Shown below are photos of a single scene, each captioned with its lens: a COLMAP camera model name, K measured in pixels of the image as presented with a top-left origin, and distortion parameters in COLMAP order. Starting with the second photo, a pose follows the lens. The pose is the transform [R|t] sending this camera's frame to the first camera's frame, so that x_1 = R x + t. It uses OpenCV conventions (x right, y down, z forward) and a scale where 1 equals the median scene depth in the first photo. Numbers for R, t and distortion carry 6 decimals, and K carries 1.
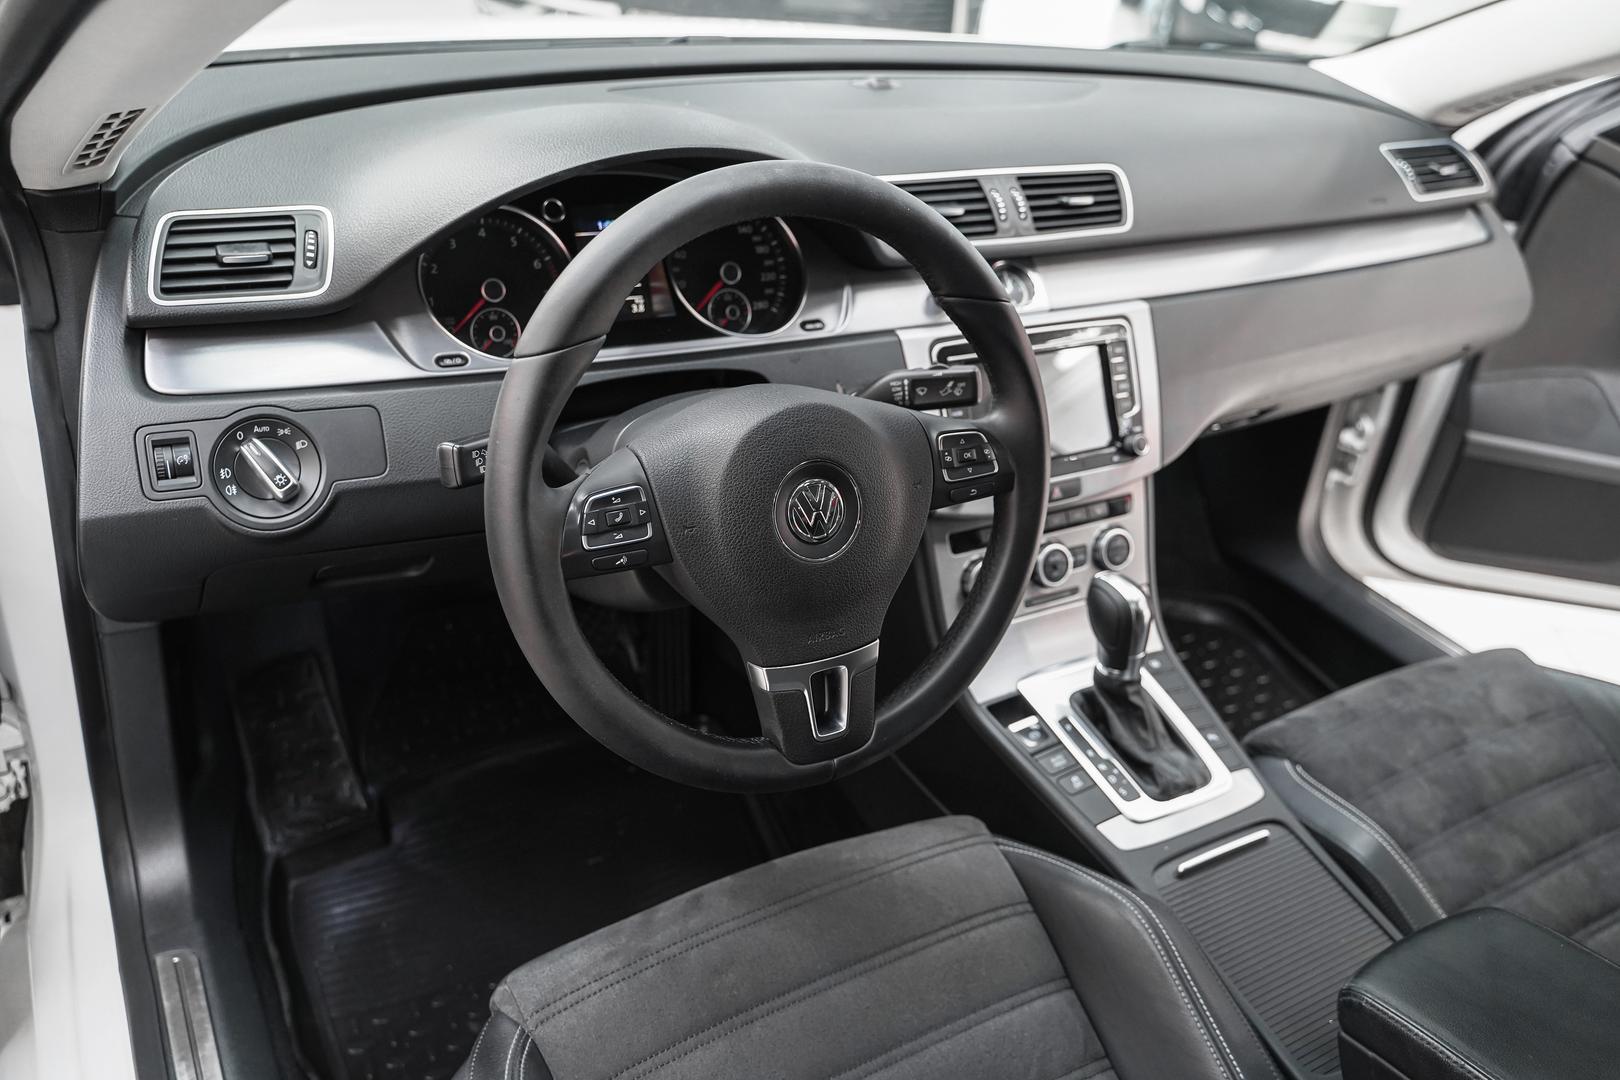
lens RADIAL K [[1300.8, 0, 810.0], [0, 1300.8, 540.0], [0, 0, 1]] dist [-0.013113, 0.011858]
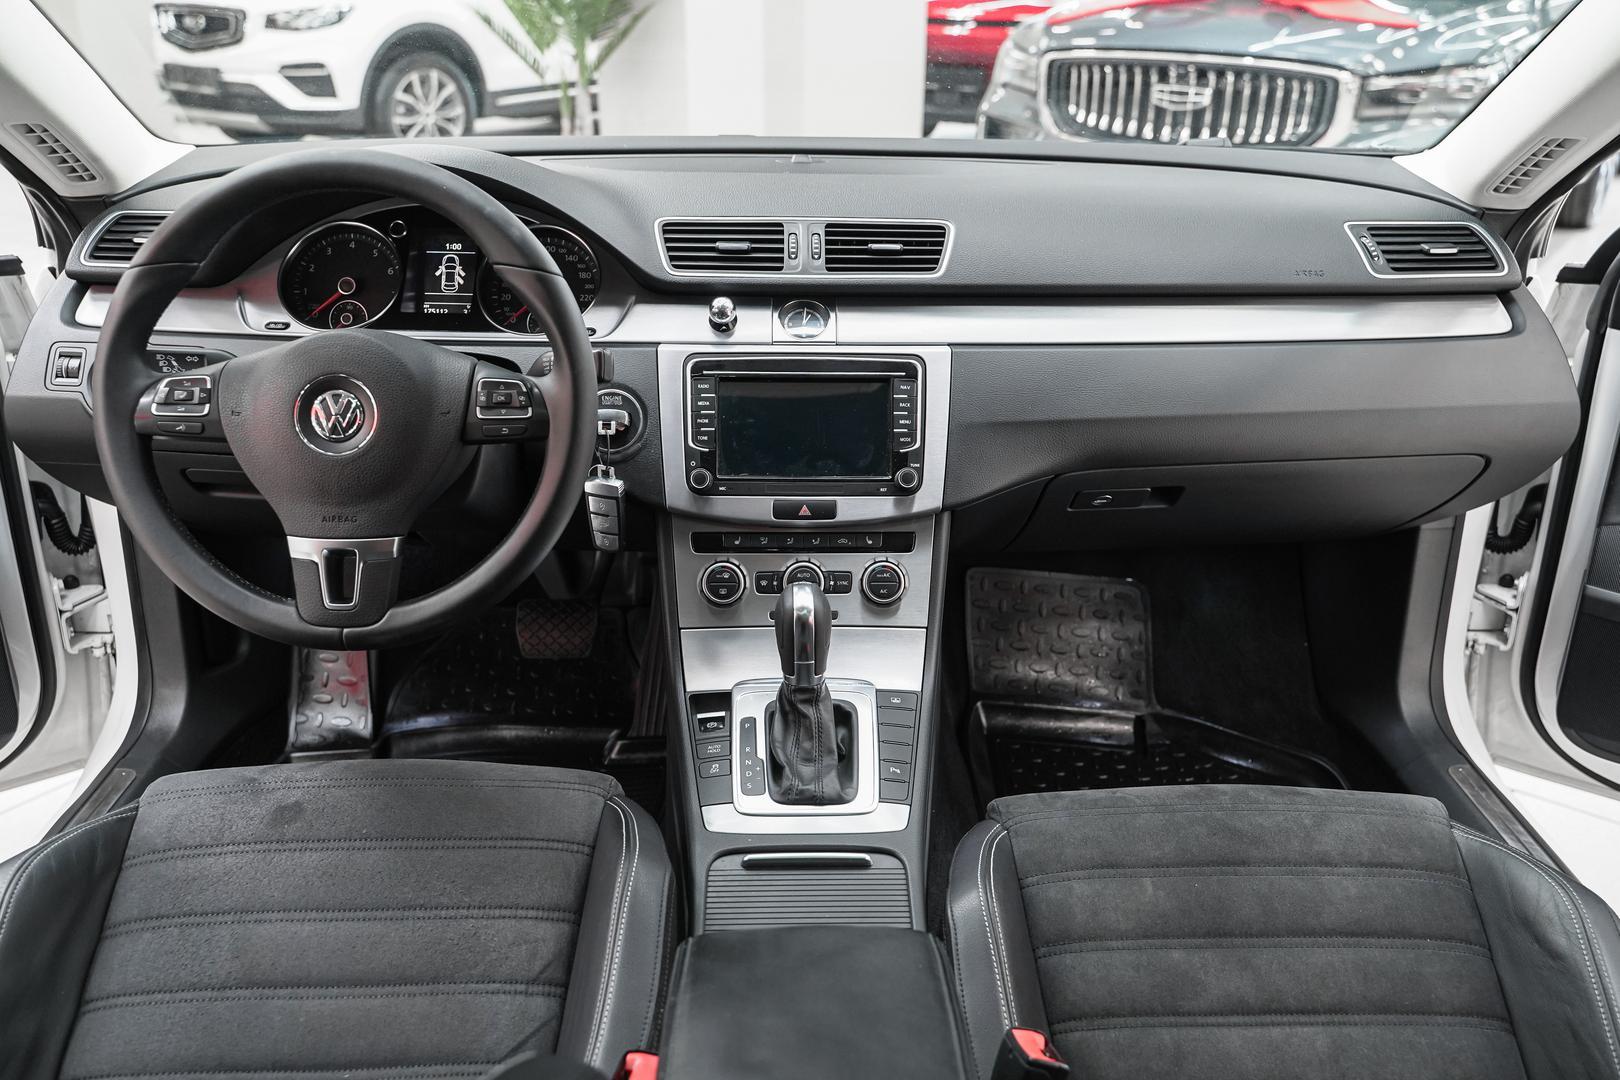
lens RADIAL K [[1300.8, 0, 810.0], [0, 1300.8, 540.0], [0, 0, 1]] dist [-0.013113, 0.011858]
pose [[0.874454, 0.106079, -0.473368, 0.712172], [-0.180987, 0.976683, -0.115470, 0.110138], [0.450082, 0.186647, 0.873264, 0.095935]]
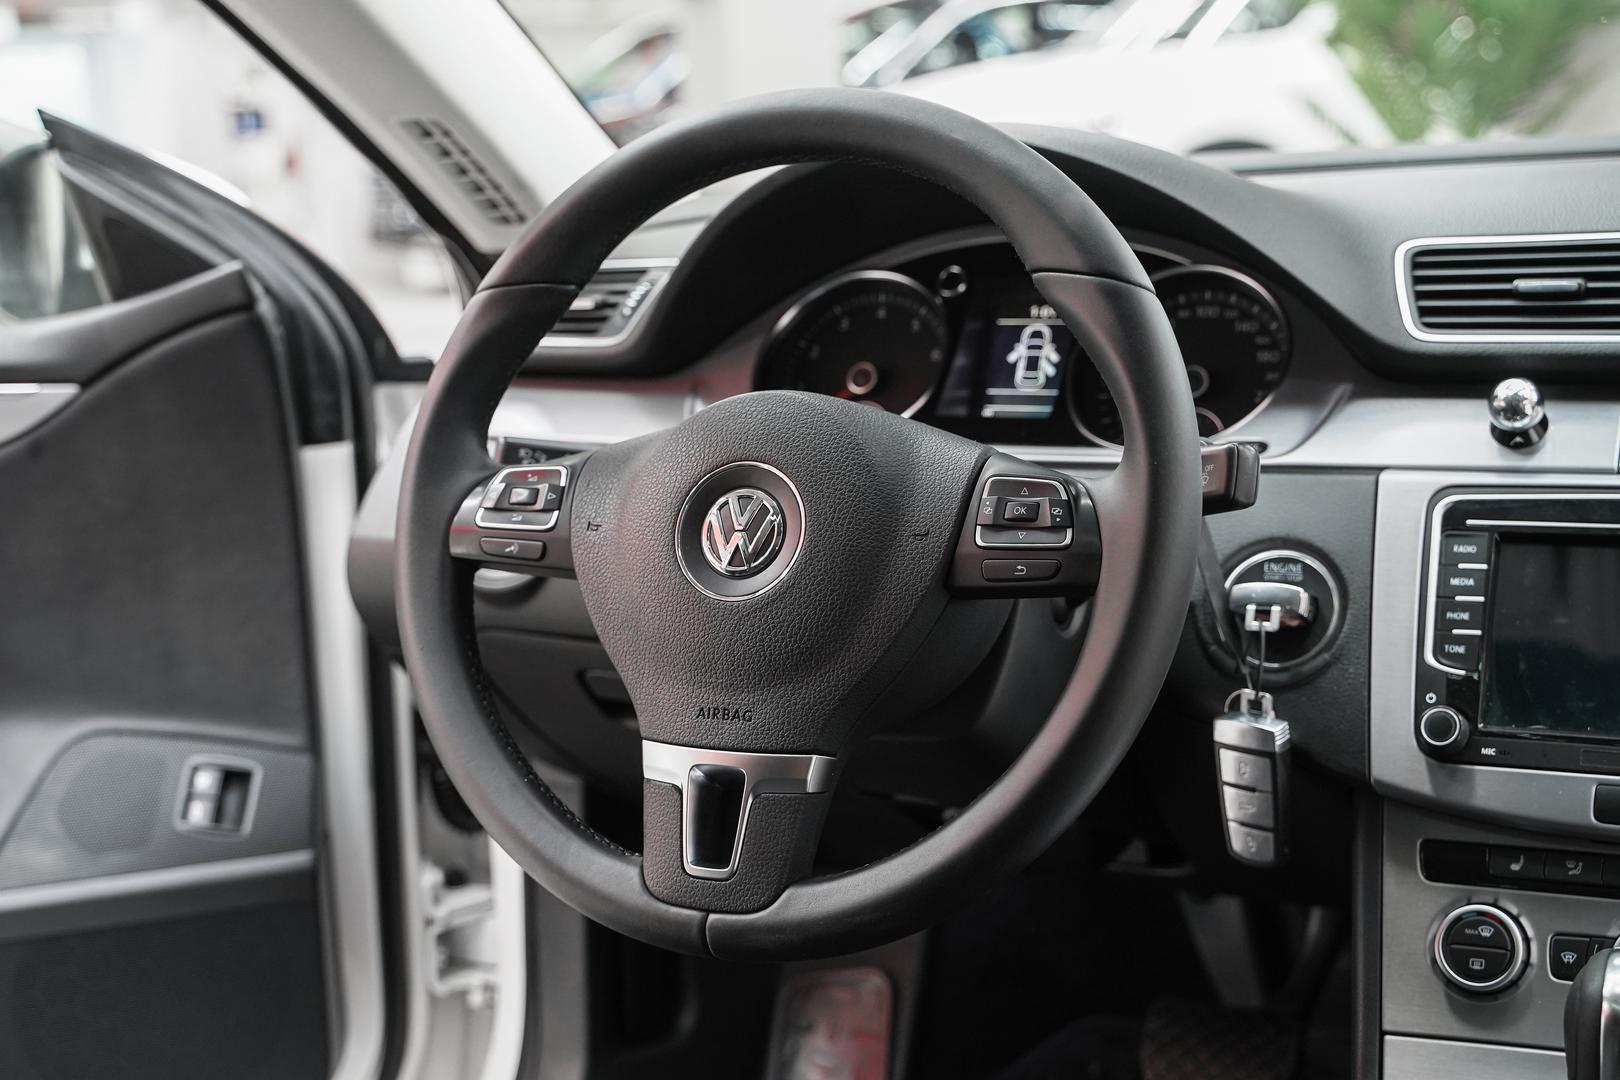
lens RADIAL K [[2245.8, 0, 779.9], [0, 2245.8, 567.3], [0, 0, 1]] dist [-0.005770, 0.002722]
pose [[0.551181, 0.029342, -0.833870, 0.734265], [-0.329330, 0.925893, -0.185104, 0.151694], [0.766643, 0.376644, 0.519998, 0.272629]]
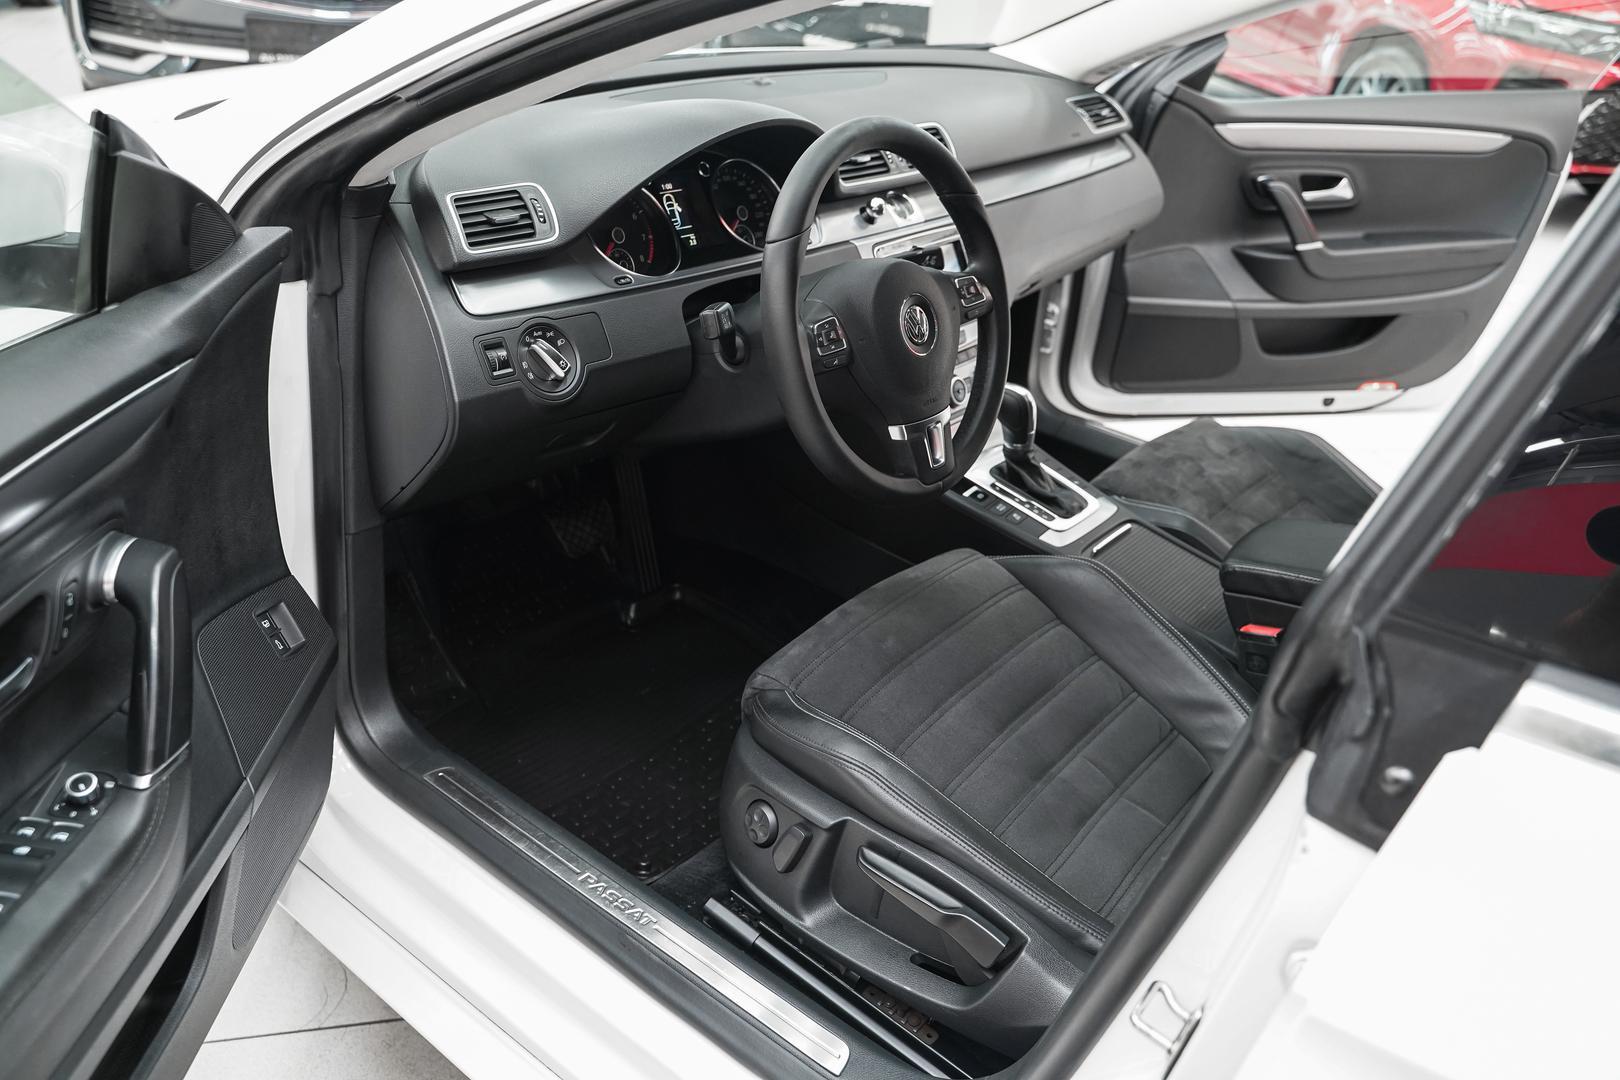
lens RADIAL K [[1300.8, 0, 810.0], [0, 1300.8, 540.0], [0, 0, 1]] dist [-0.013113, 0.011858]
pose [[0.930681, -0.186981, 0.314439, -0.489936], [0.191651, 0.981328, 0.016294, 0.136248], [-0.311614, 0.045098, 0.949138, -0.364488]]
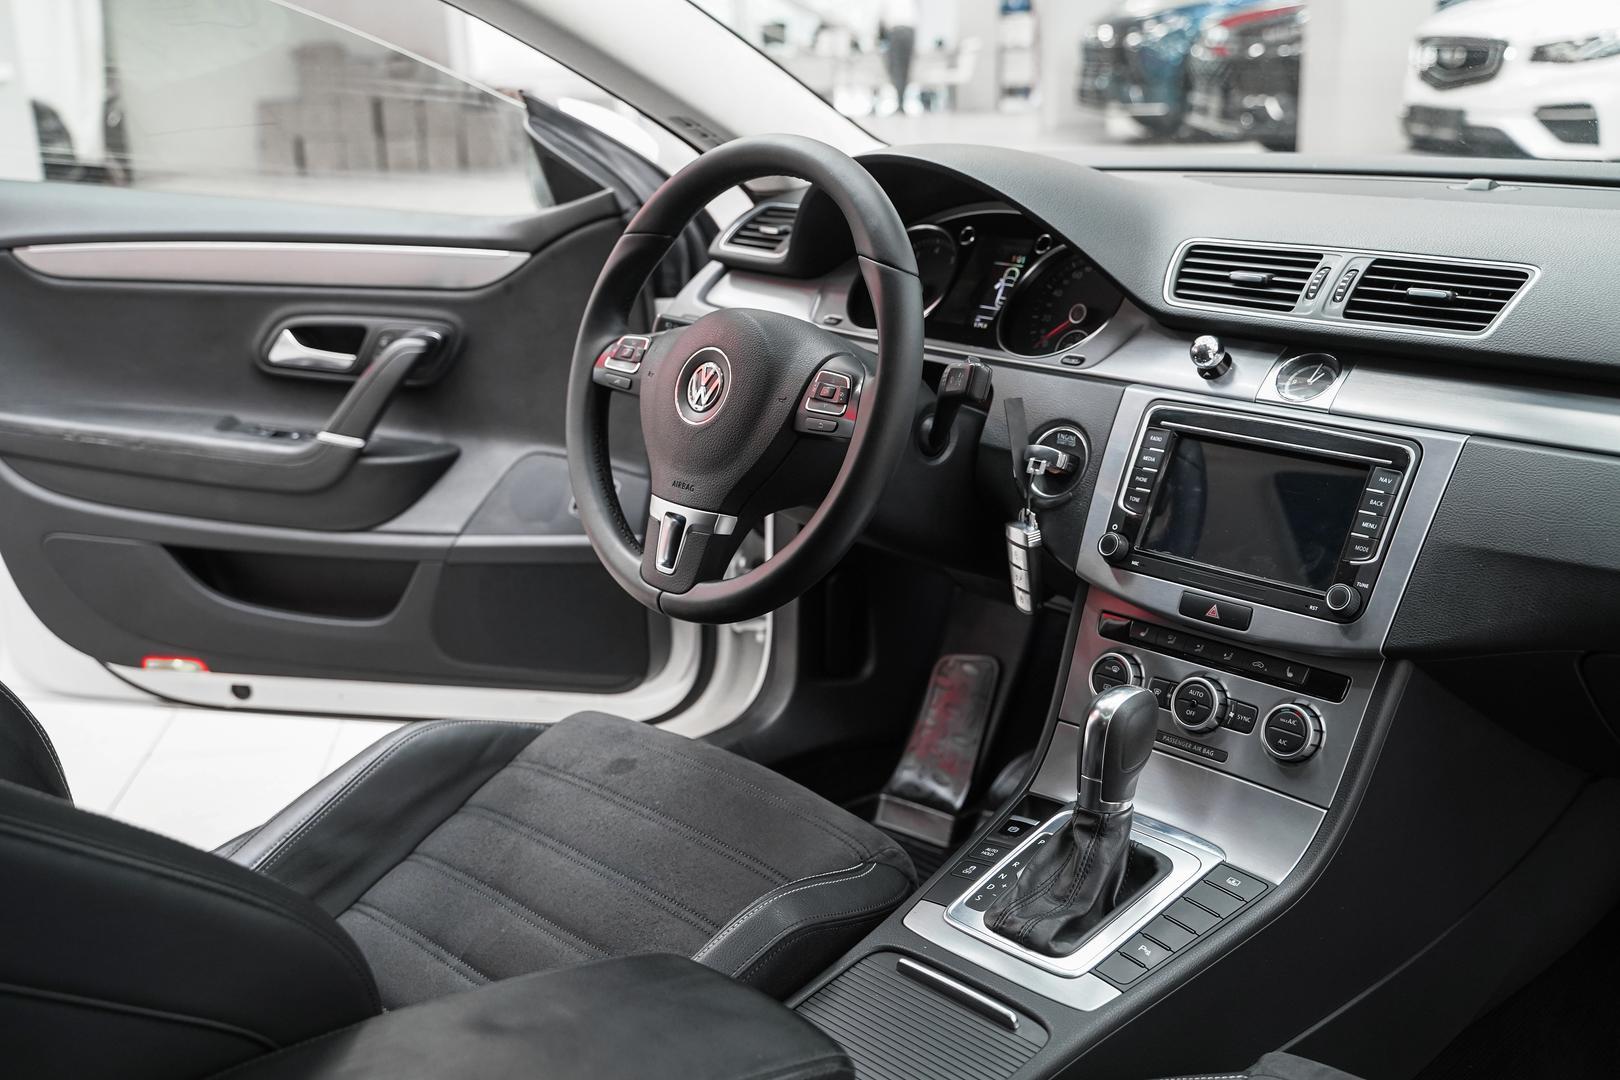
lens RADIAL K [[1687.5, 0, 810.0], [0, 1687.5, 540.0], [0, 0, 1]] dist [-0.003637, 0.018358]
pose [[0.224920, 0.178136, -0.957955, 1.164104], [-0.454579, 0.888780, 0.058541, -0.023742], [0.861840, 0.422300, 0.280881, 0.484893]]
